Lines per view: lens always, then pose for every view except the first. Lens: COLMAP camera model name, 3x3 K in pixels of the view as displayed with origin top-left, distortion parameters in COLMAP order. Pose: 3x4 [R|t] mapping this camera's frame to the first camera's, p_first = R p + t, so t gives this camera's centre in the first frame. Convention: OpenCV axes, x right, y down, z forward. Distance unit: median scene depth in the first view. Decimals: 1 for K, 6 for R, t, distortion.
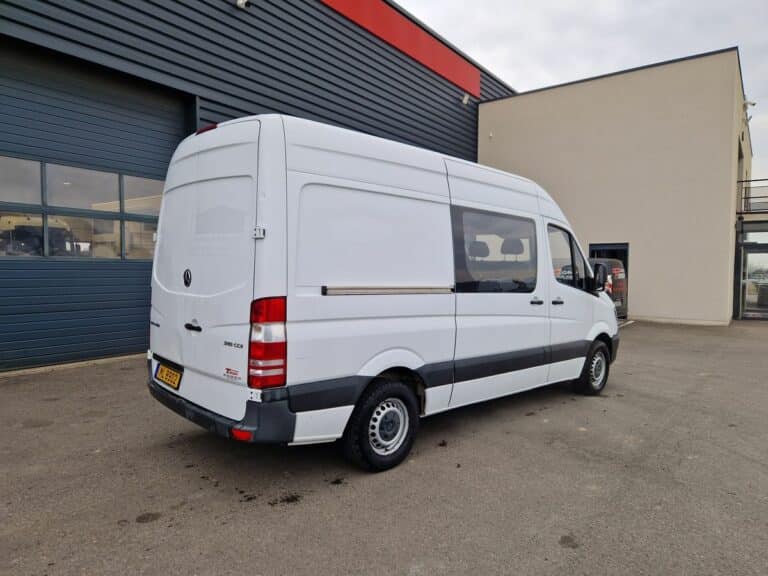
lens RADIAL K [[511.6, 0, 376.3], [0, 511.6, 288.4], [0, 0, 1]] dist [0.069167, -0.062976]
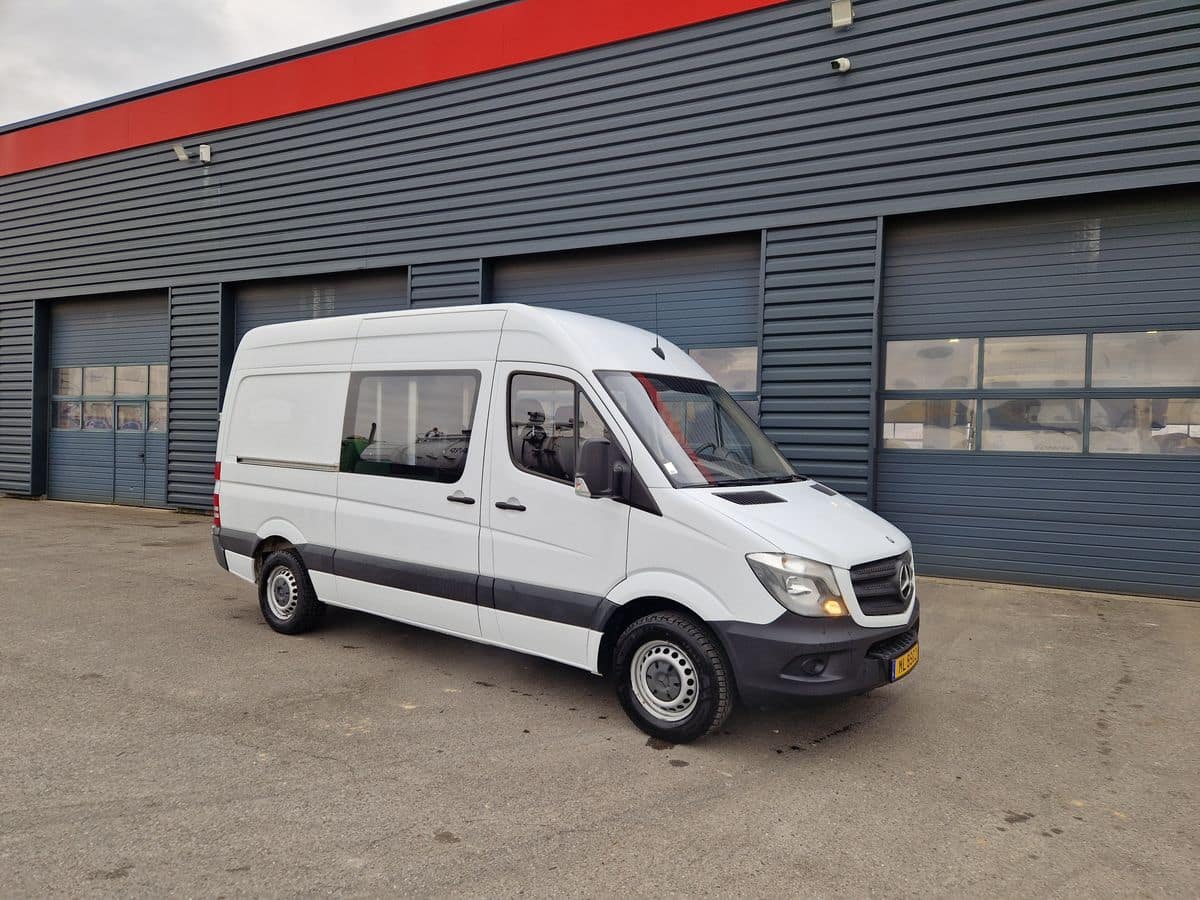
lens RADIAL K [[794.1, 0, 597.7], [0, 794.1, 447.8], [0, 0, 1]] dist [0.066793, -0.056972]
pose [[0.178132, -0.003146, -0.984002, 1.716511], [-0.061726, 0.997990, -0.014365, -0.043540], [0.982069, 0.063298, 0.177580, 1.288946]]
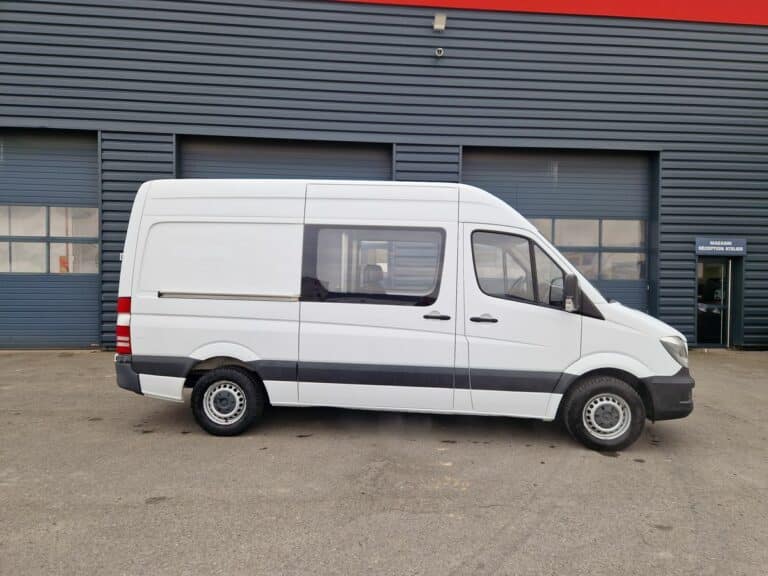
lens RADIAL K [[508.2, 0, 382.5], [0, 508.2, 286.6], [0, 0, 1]] dist [0.066793, -0.056972]
pose [[0.670823, 0.004071, -0.741606, 1.203032], [-0.033248, 0.999145, -0.024590, -0.002581], [0.740871, 0.041153, 0.670385, 0.410963]]
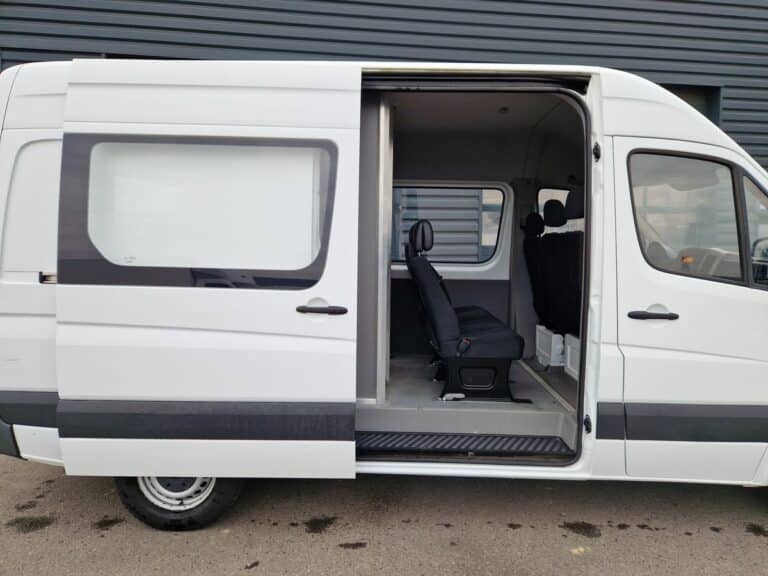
lens RADIAL K [[520.4, 0, 384.4], [0, 520.4, 295.9], [0, 0, 1]] dist [0.062472, -0.065472]
pose [[0.720172, 0.042488, -0.692493, 0.700561], [-0.017999, 0.998931, 0.042572, -0.009461], [0.693562, -0.018195, 0.720167, 0.663437]]
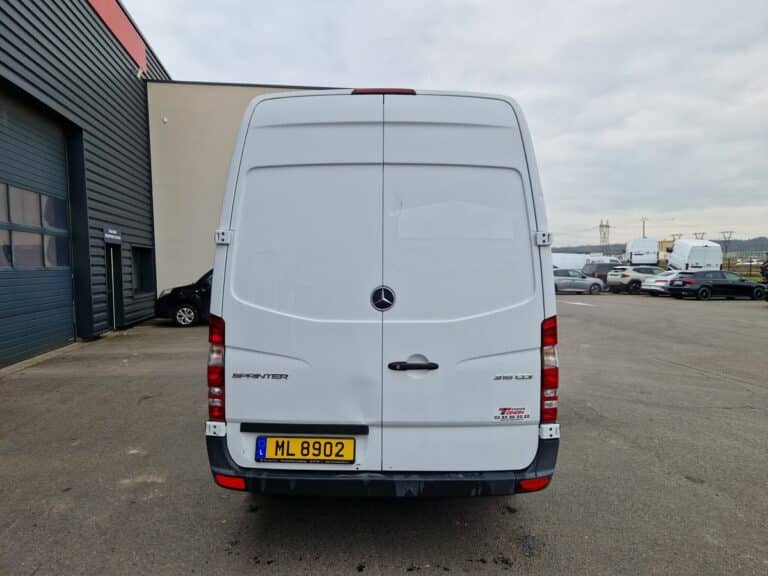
lens RADIAL K [[508.2, 0, 382.5], [0, 508.2, 286.6], [0, 0, 1]] dist [0.066793, -0.056972]
pose [[0.687018, -0.044350, 0.725286, -0.813365], [0.043574, 0.998854, 0.019804, -0.046597], [-0.725333, 0.017998, 0.688163, 0.487600]]
